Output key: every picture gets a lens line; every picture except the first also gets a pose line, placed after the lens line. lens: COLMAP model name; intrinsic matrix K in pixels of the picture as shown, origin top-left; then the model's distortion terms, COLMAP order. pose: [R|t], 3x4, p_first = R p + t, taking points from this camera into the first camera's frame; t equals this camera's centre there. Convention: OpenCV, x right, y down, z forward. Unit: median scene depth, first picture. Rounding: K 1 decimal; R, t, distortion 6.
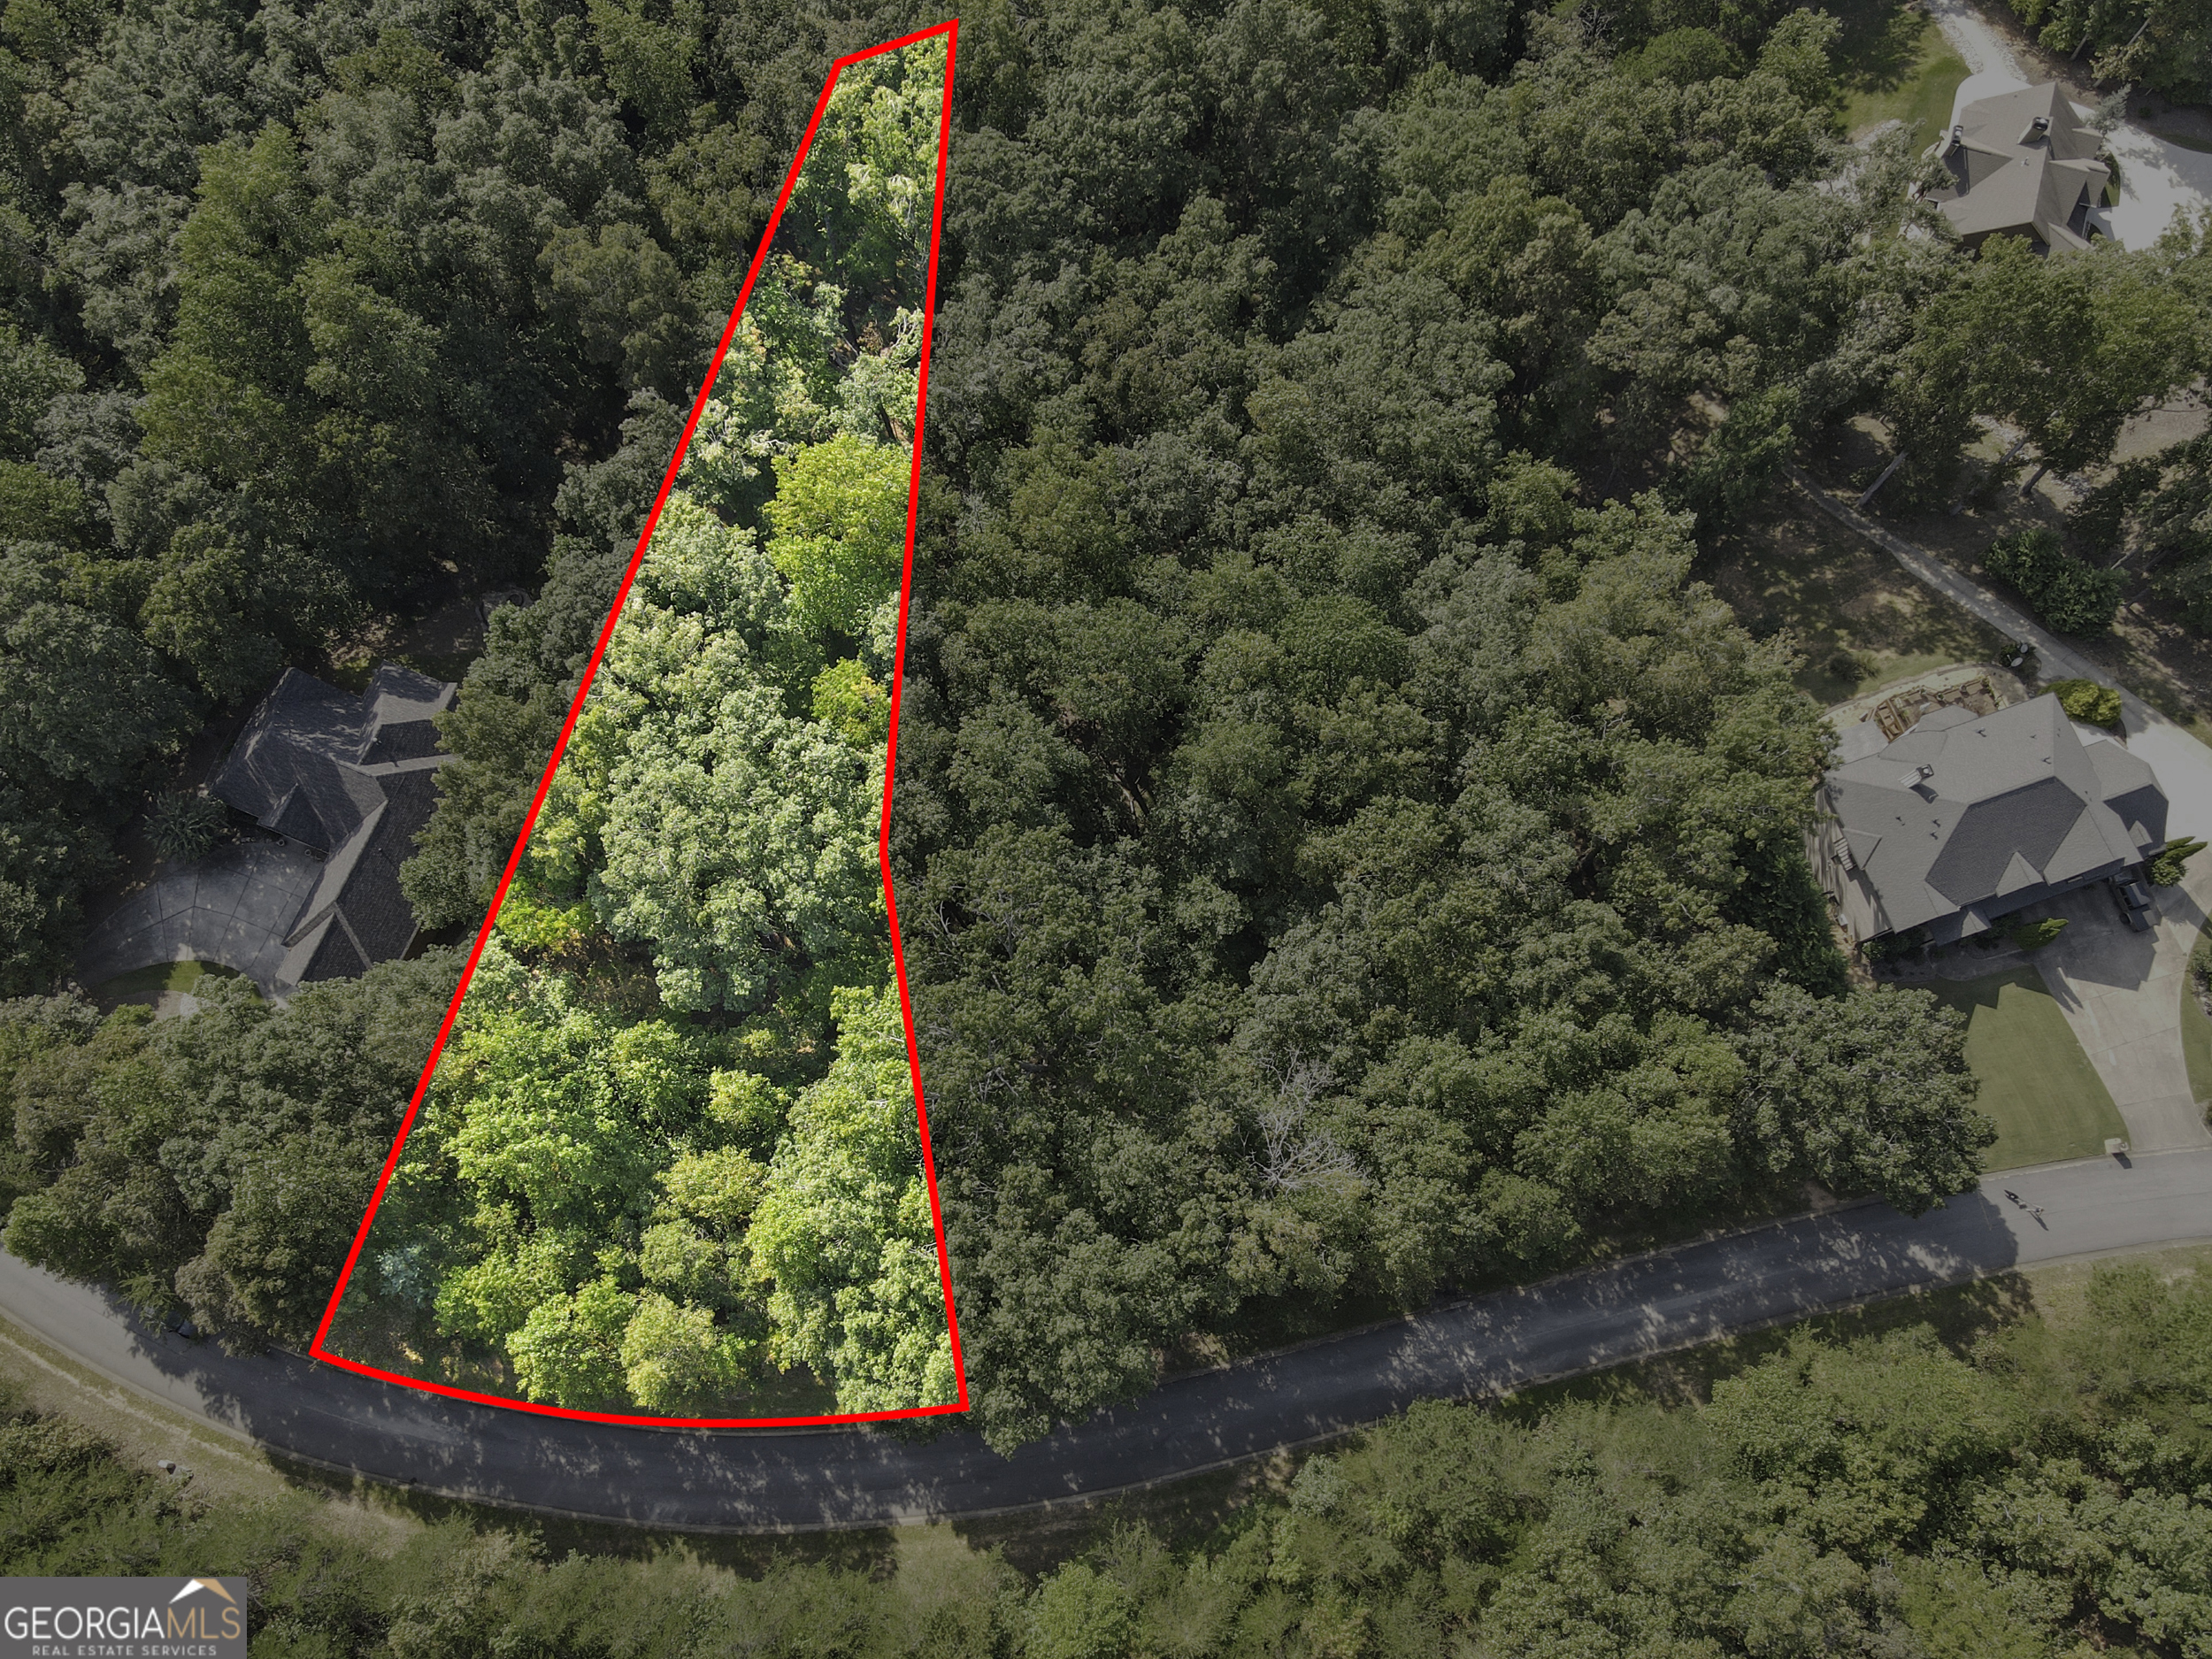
lens RADIAL K [[1694.1, 0, 1110.0], [0, 1694.1, 822.6], [0, 0, 1]] dist [-0.002860, 0.034753]
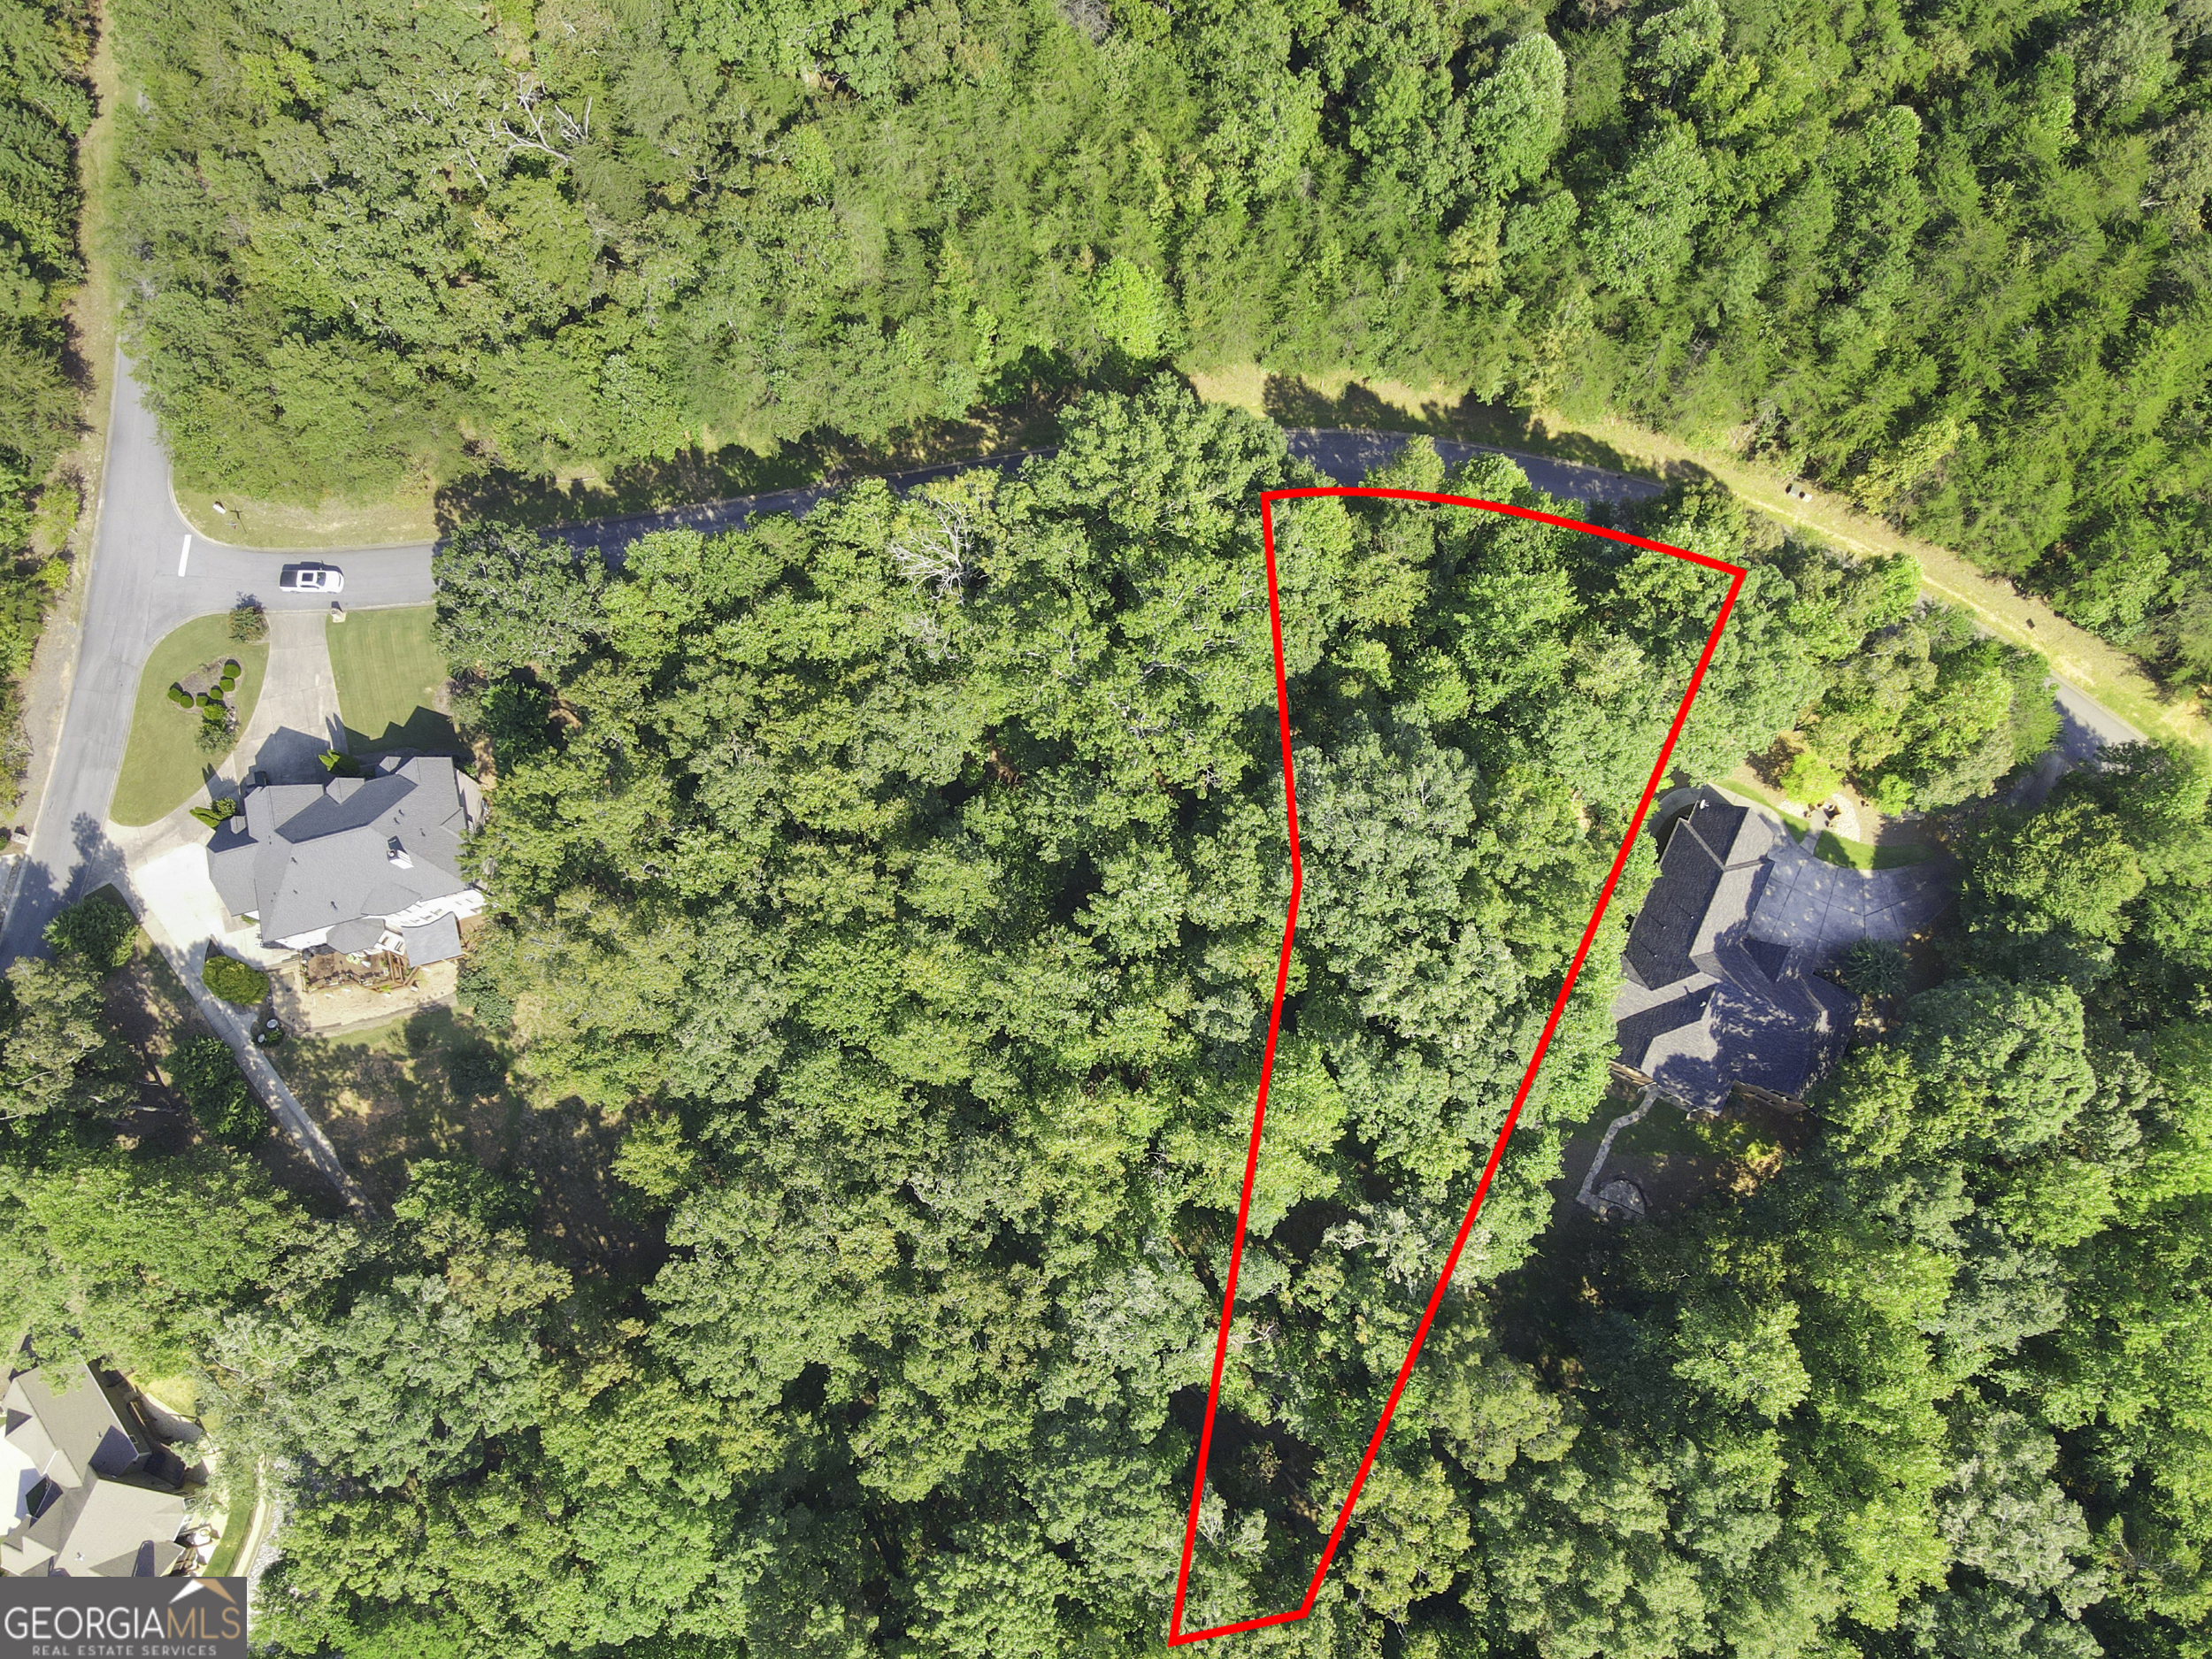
lens RADIAL K [[1694.1, 0, 1110.0], [0, 1694.1, 822.6], [0, 0, 1]] dist [-0.002860, 0.034753]
pose [[-0.995374, -0.062133, 0.073285, -0.114601], [0.090625, -0.860484, 0.501352, -0.543825], [0.031910, 0.505674, 0.862134, -0.043681]]
